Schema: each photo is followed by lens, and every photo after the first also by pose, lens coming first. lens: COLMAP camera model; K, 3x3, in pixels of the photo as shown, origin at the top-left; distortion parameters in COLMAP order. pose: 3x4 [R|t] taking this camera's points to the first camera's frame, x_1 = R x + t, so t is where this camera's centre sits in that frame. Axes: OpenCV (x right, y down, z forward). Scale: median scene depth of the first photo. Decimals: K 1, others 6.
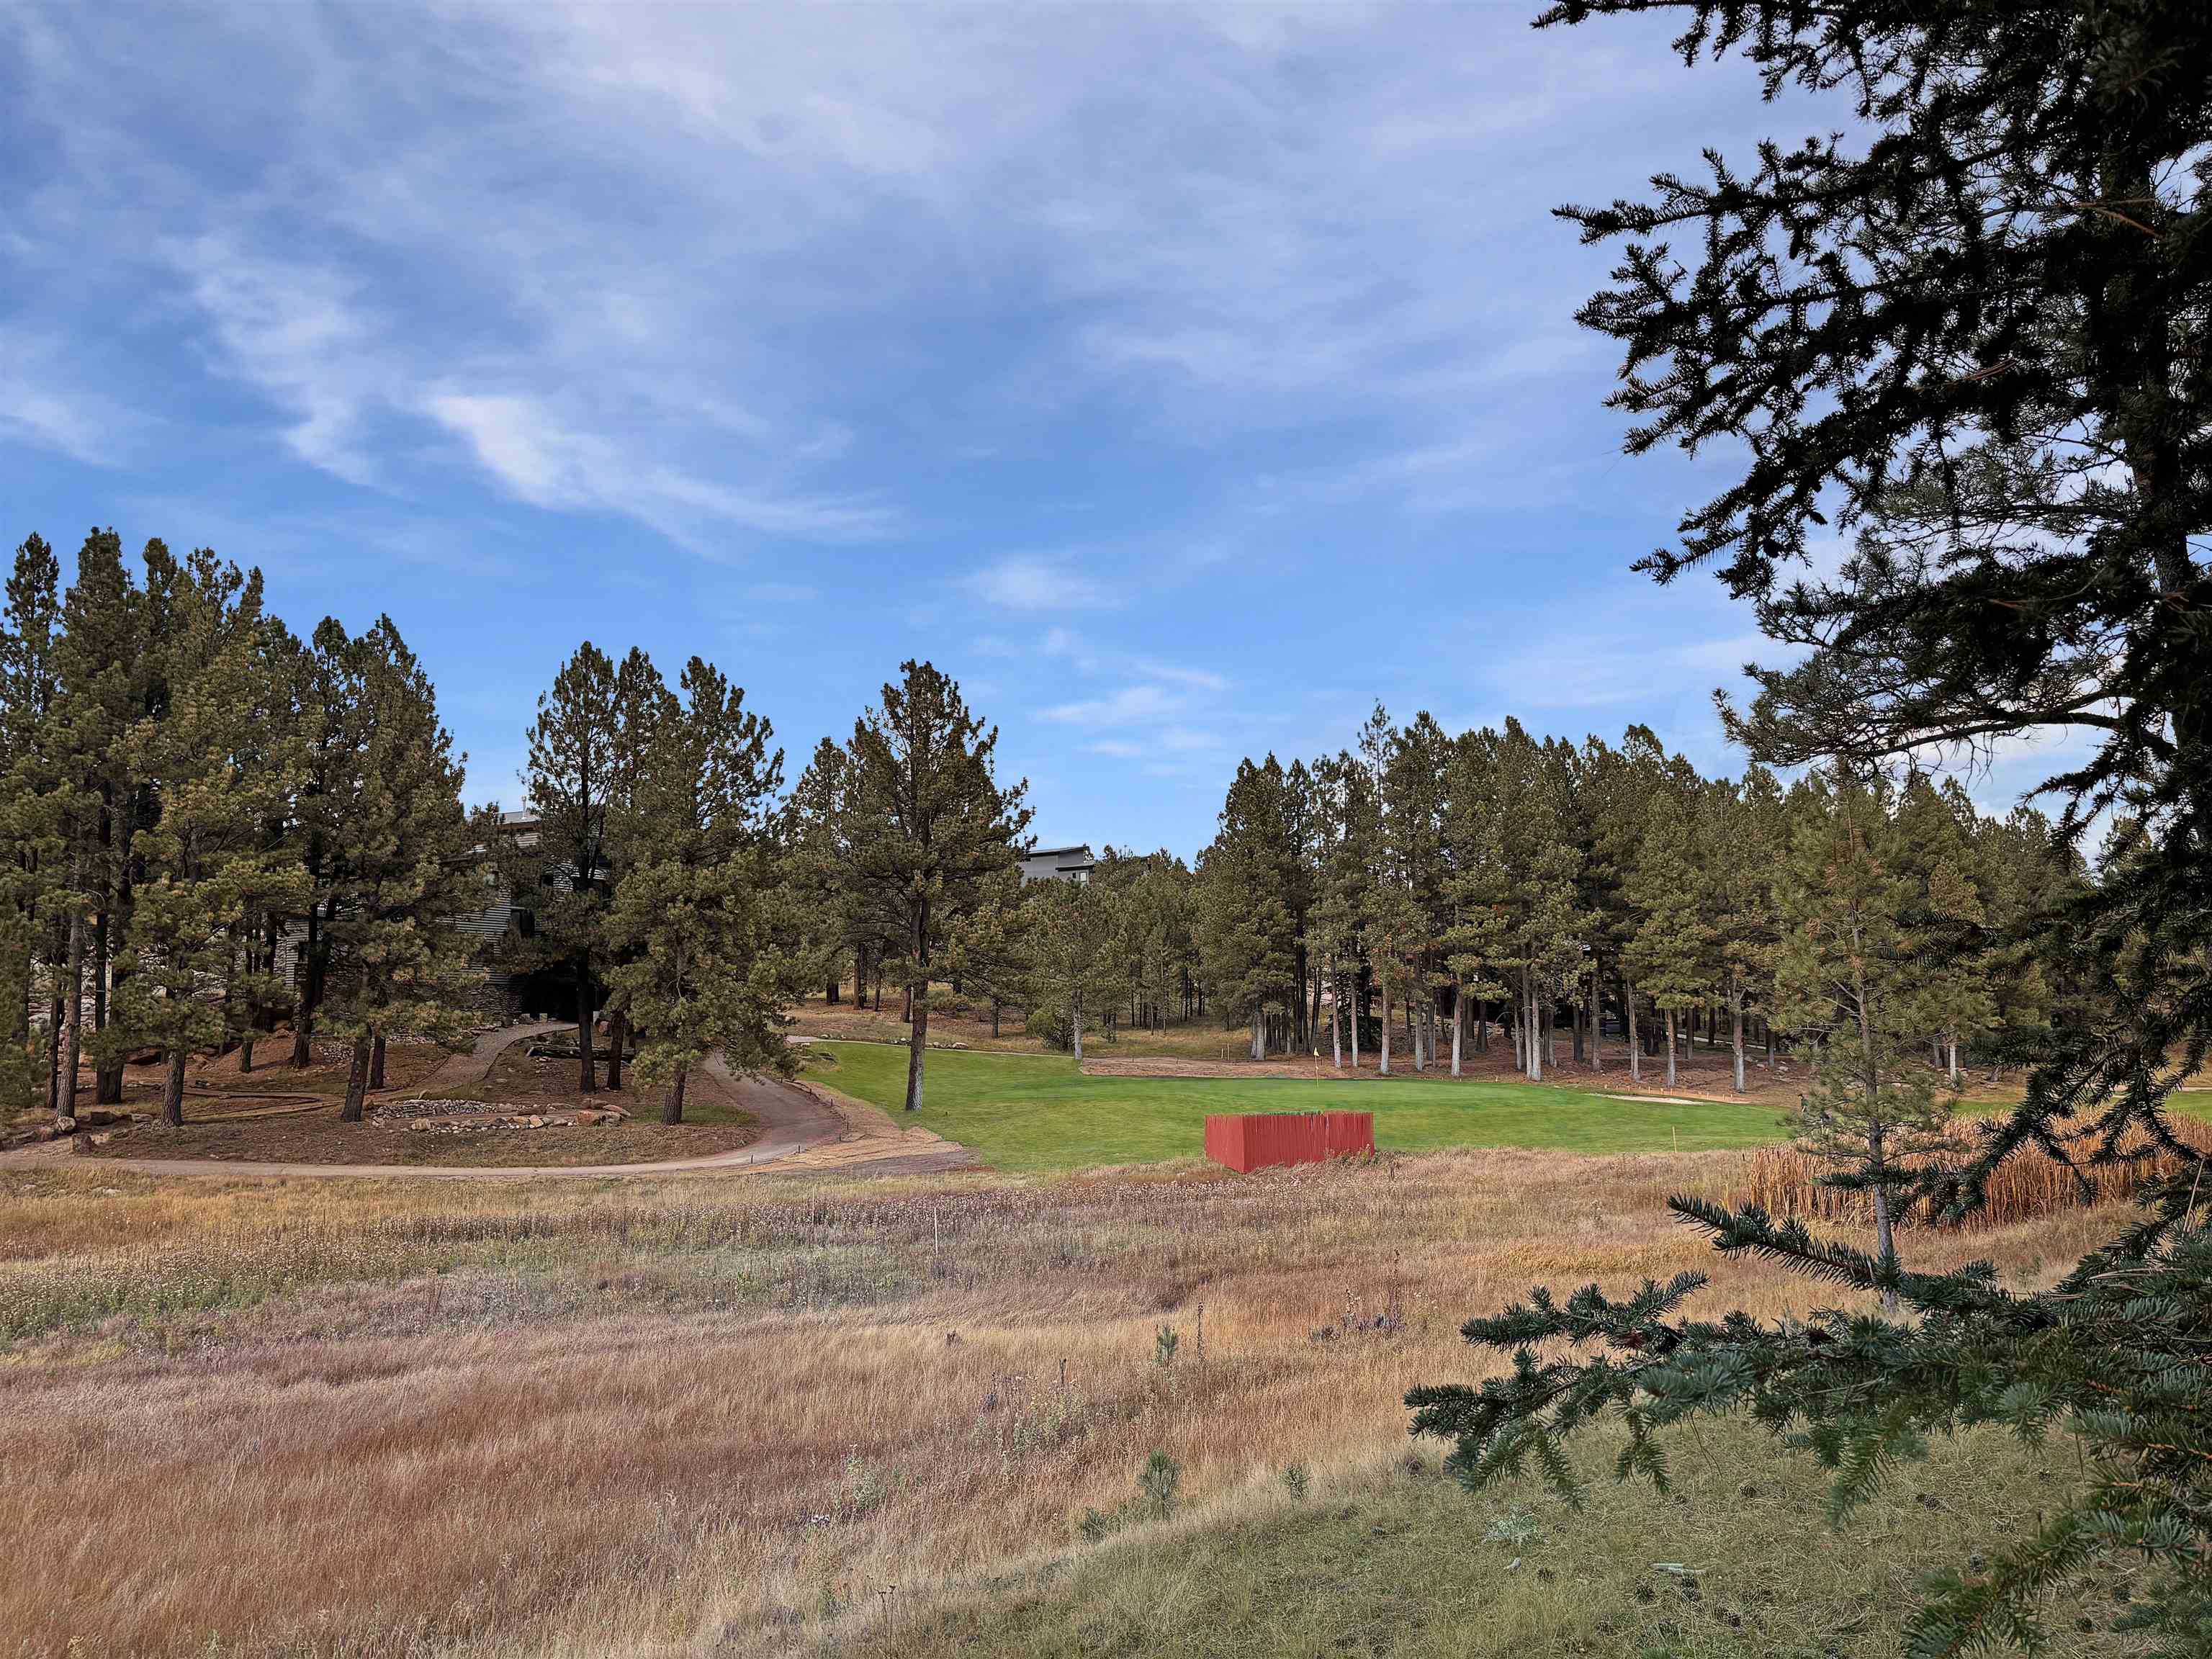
lens RADIAL K [[1684.8, 0, 1099.7], [0, 1684.8, 837.3], [0, 0, 1]] dist [0.031732, -0.025929]
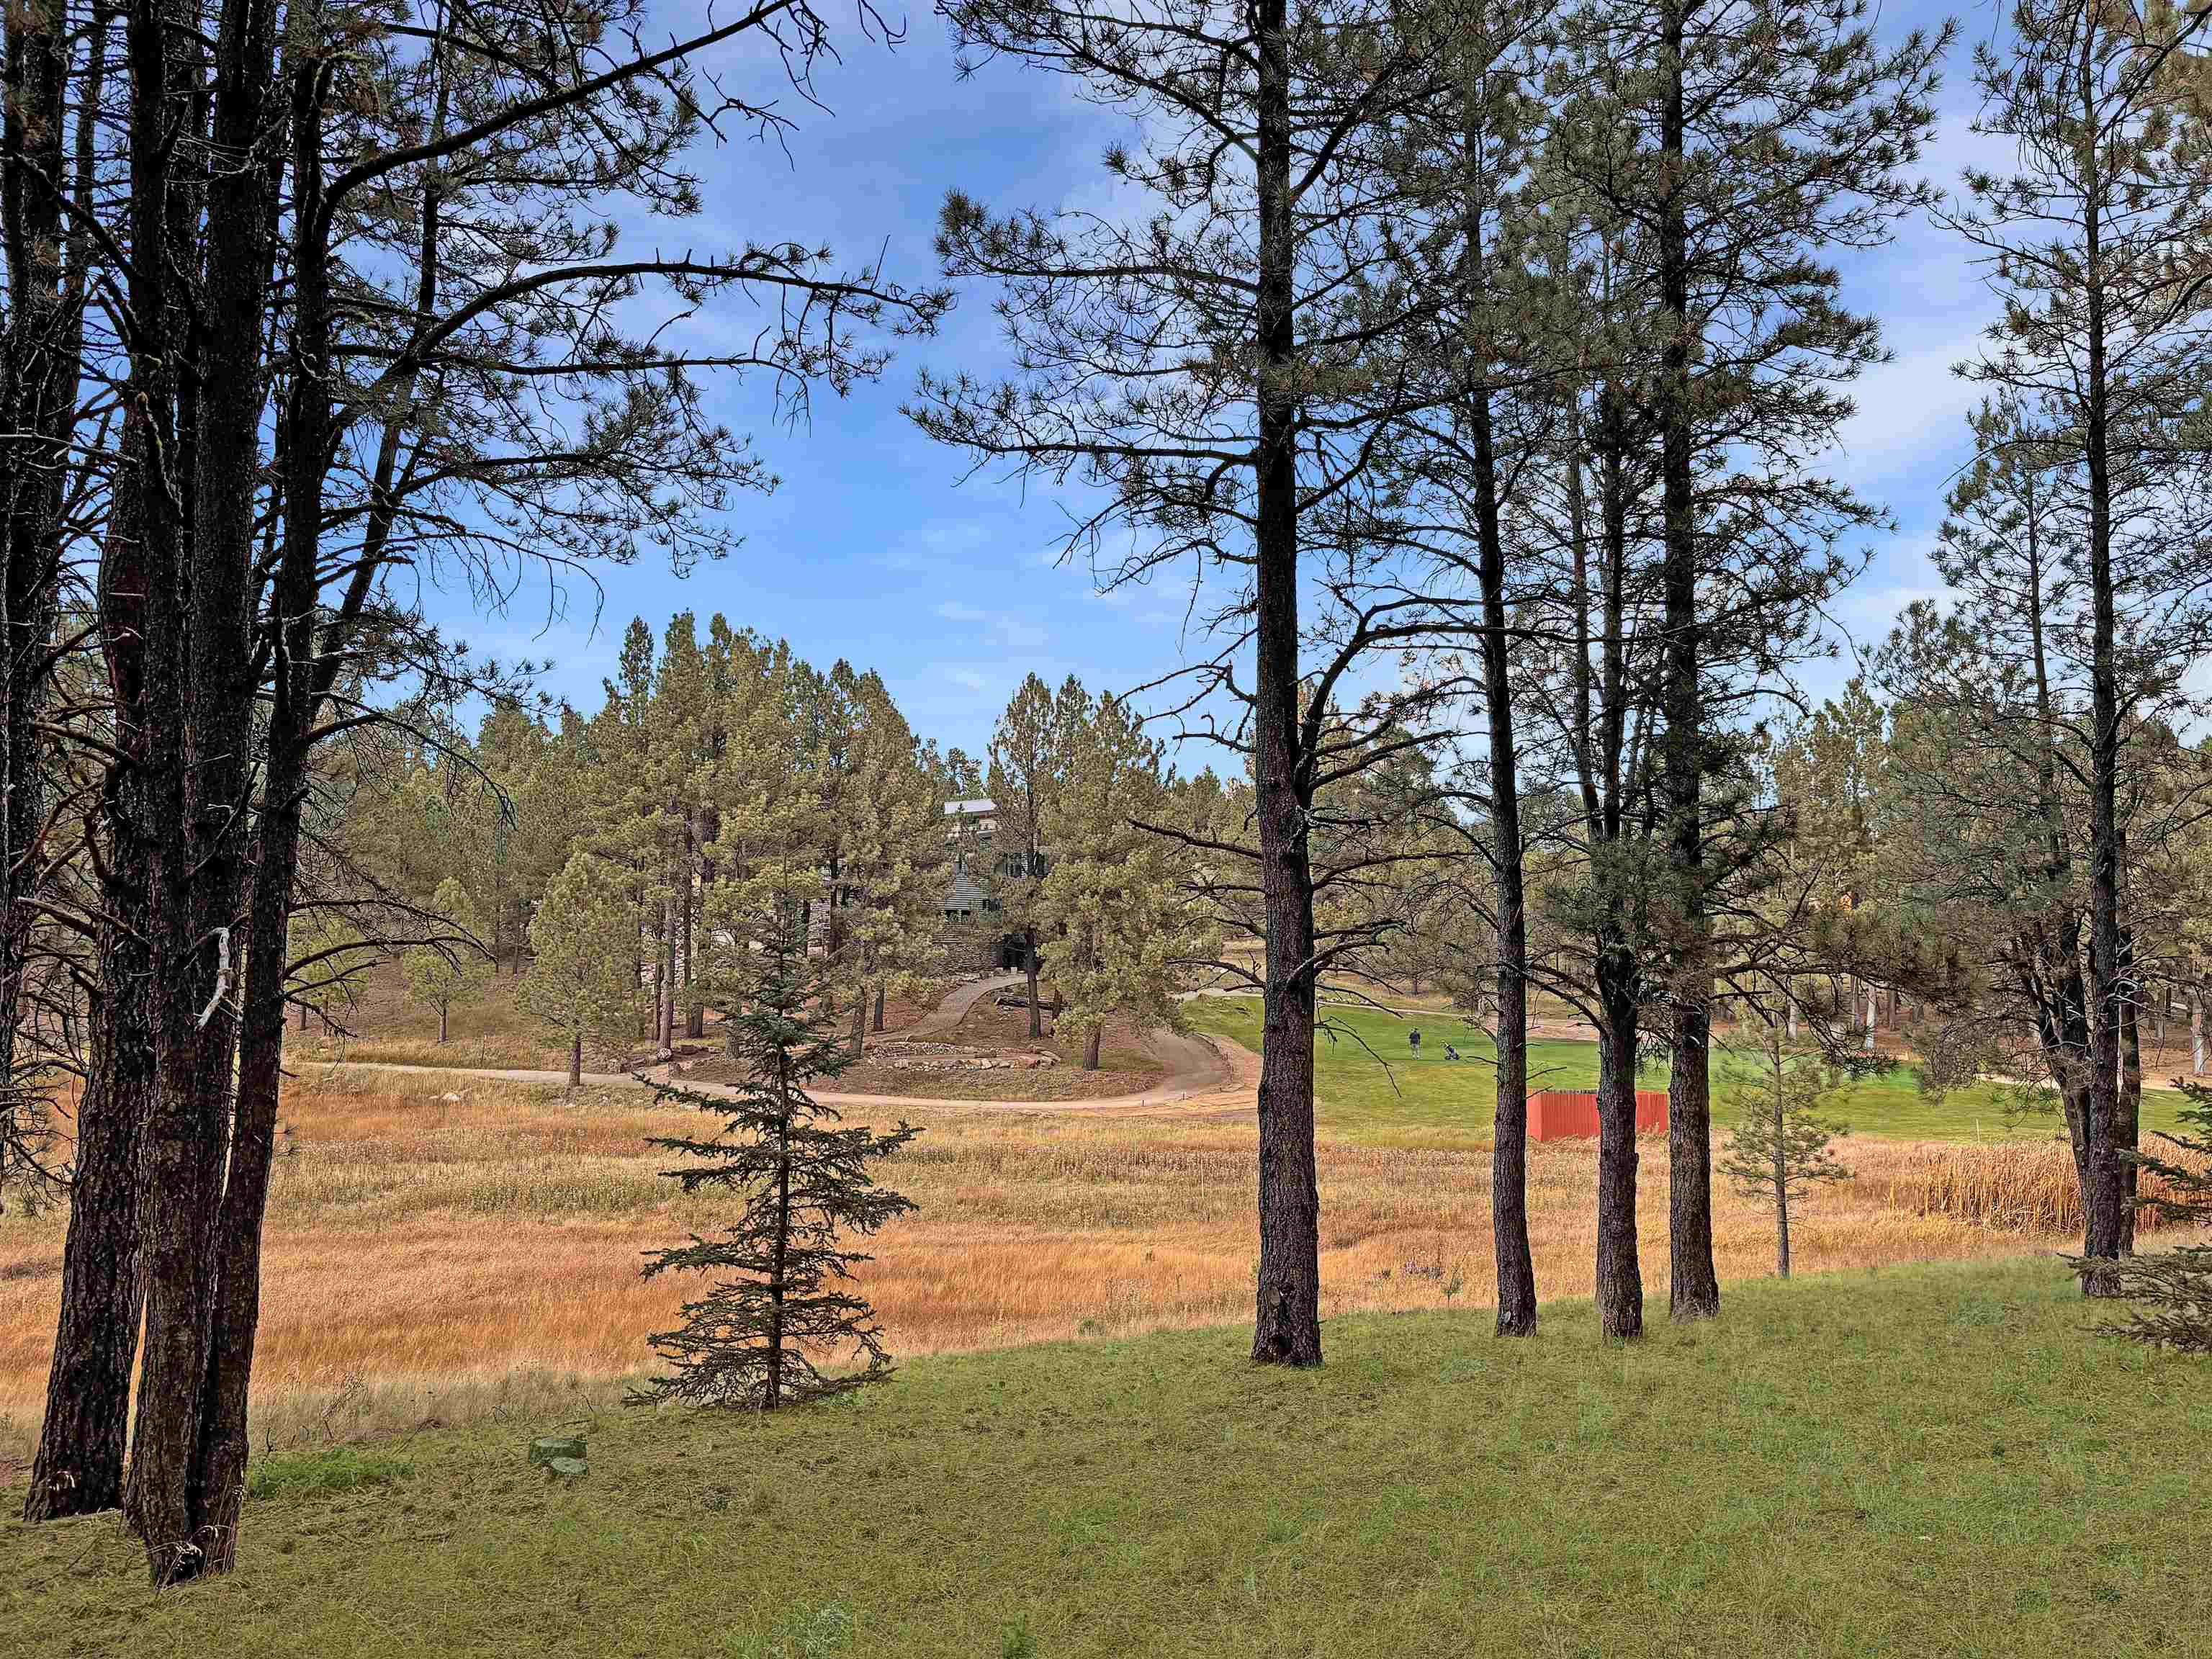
lens RADIAL K [[1684.8, 0, 1100.8], [0, 1684.8, 820.9], [0, 0, 1]] dist [0.031732, -0.025929]
pose [[0.950948, -0.001125, -0.309347, 0.147876], [0.013347, 0.999211, 0.037398, -0.063691], [0.309061, -0.039692, 0.950213, -0.182626]]
